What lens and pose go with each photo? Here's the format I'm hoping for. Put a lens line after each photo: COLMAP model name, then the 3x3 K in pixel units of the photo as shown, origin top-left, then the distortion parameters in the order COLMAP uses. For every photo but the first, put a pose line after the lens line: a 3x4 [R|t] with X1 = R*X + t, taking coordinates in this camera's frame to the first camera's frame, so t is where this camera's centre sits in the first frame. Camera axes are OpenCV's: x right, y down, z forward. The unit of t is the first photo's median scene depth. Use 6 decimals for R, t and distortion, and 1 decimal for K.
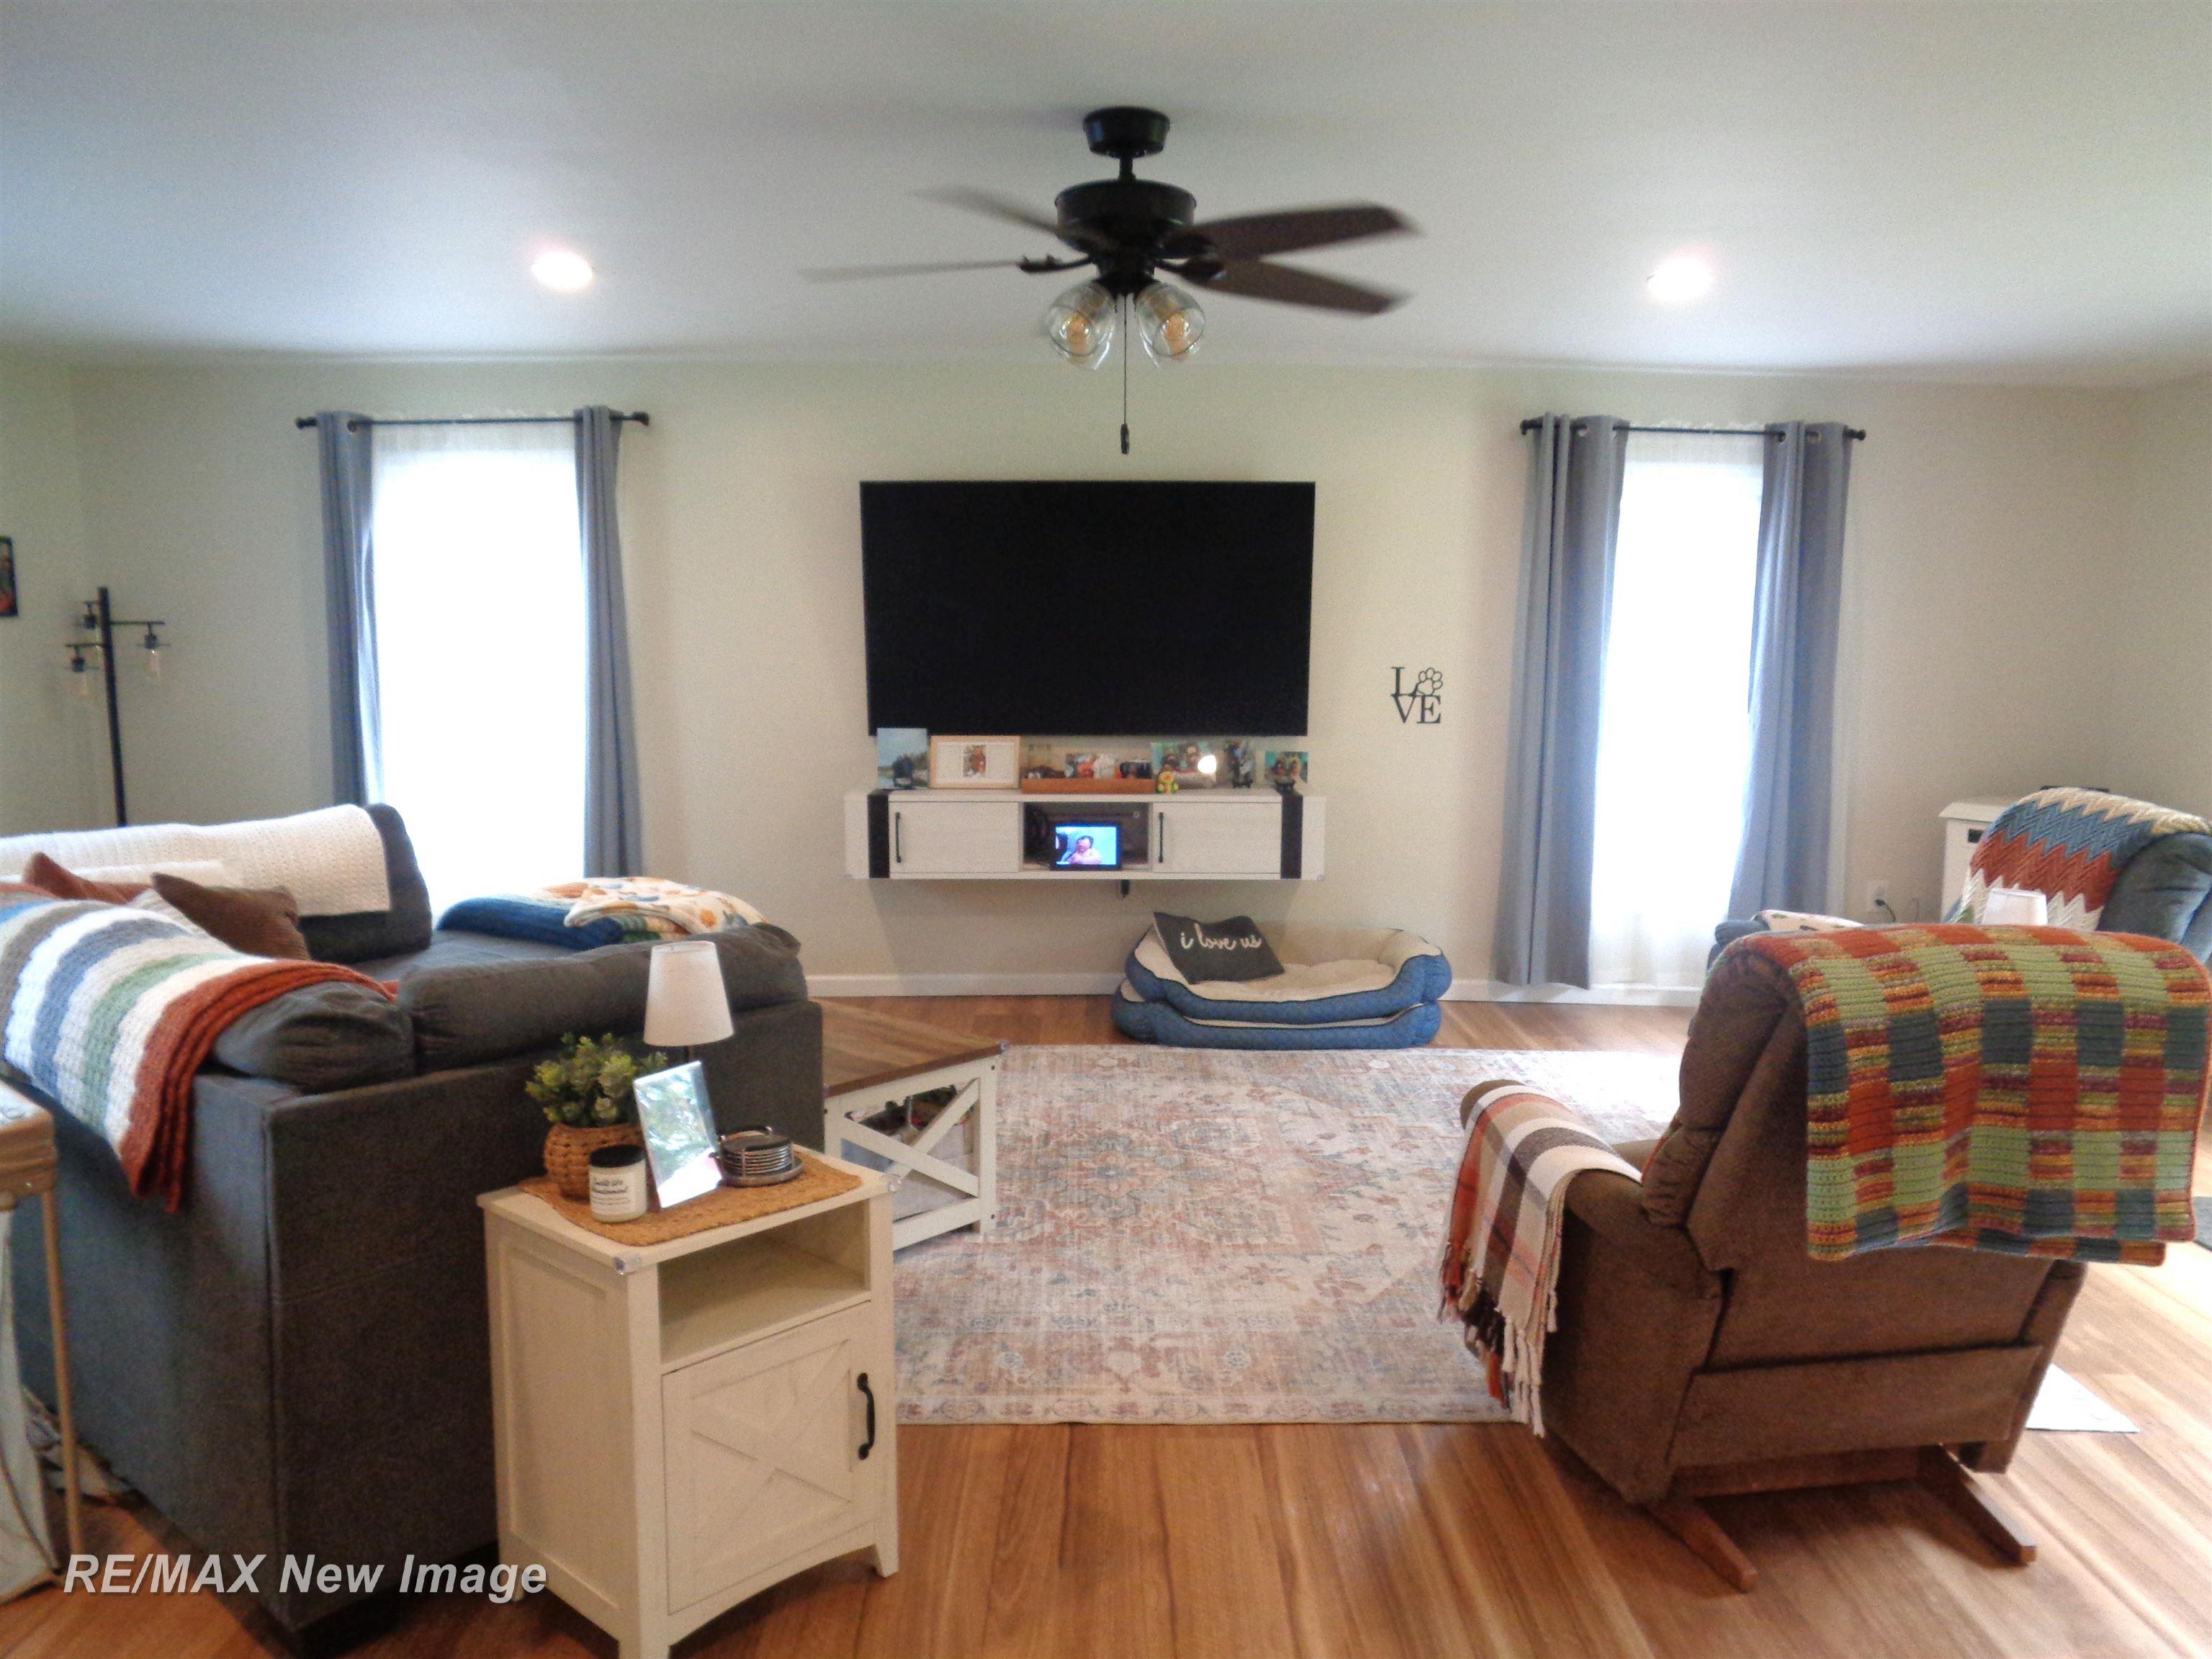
lens RADIAL K [[1713.7, 0, 1106.0], [0, 1713.7, 829.5], [0, 0, 1]] dist [0.029007, -0.001568]
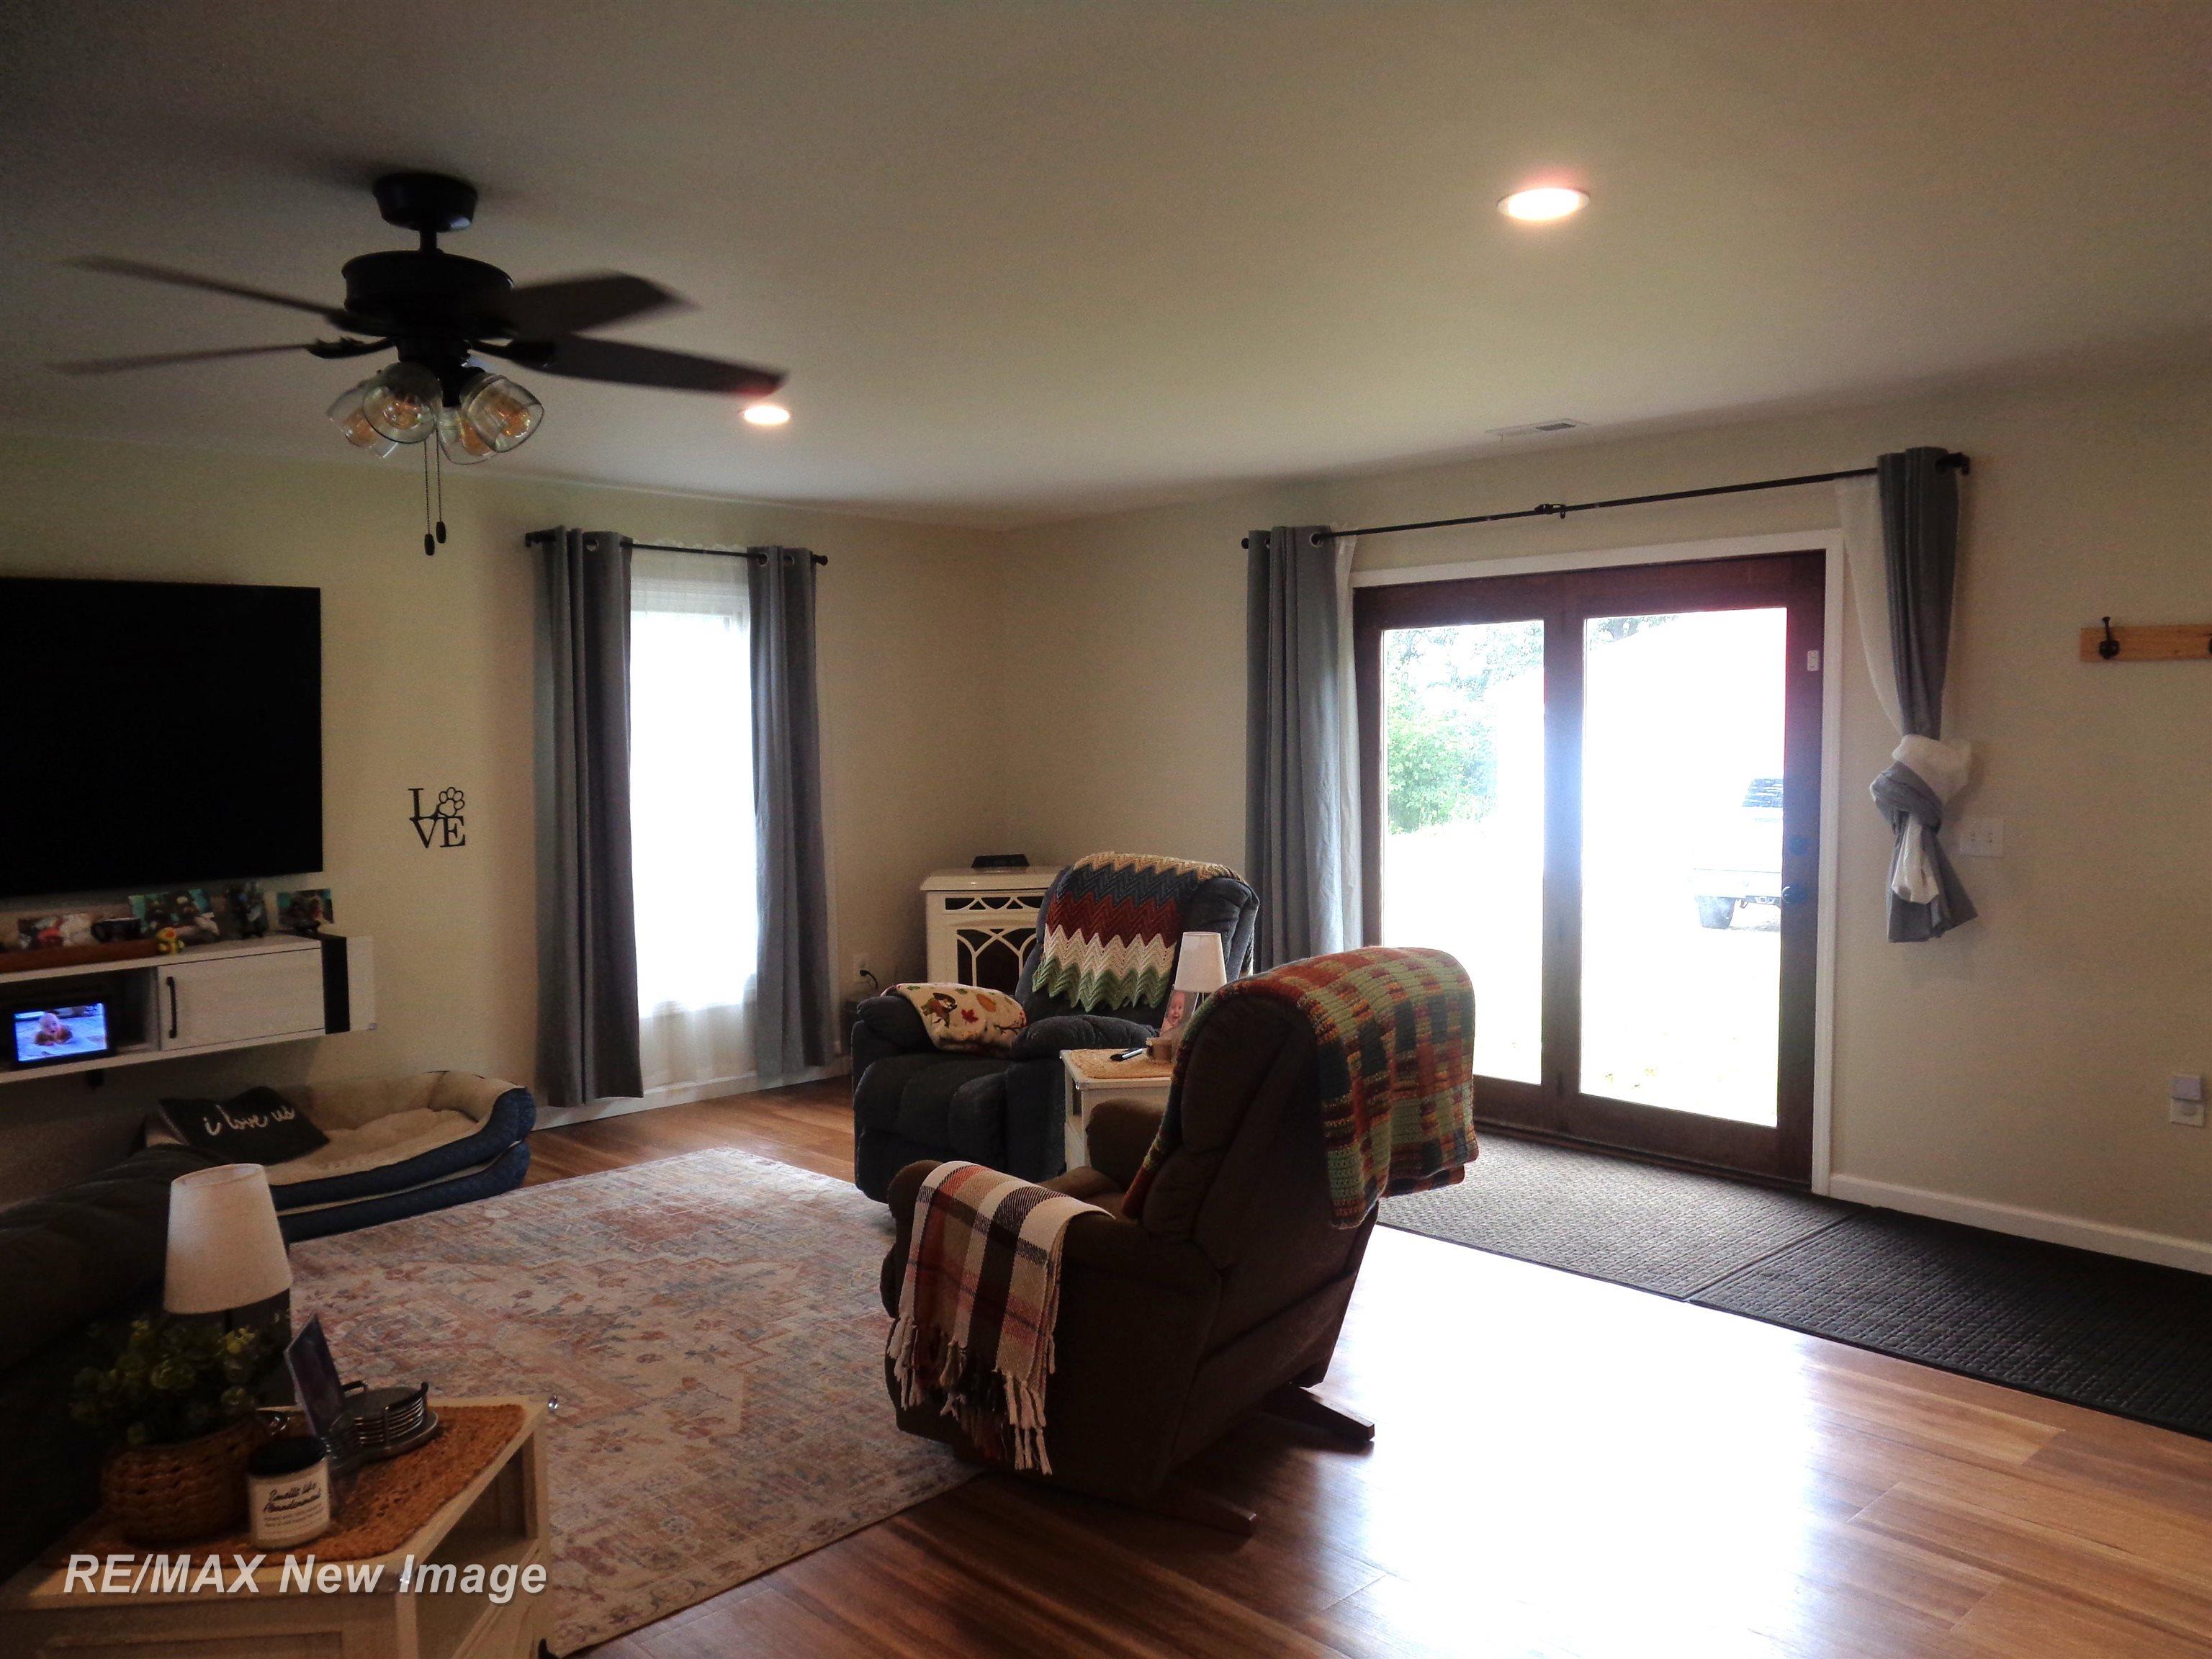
lens RADIAL K [[1740.5, 0, 1106.0], [0, 1740.5, 829.5], [0, 0, 1]] dist [0.047705, 0.005671]
pose [[0.732627, -0.074165, 0.676578, -0.209967], [0.115264, 0.993207, -0.015939, -0.015250], [-0.670799, 0.089662, 0.736199, 0.056313]]
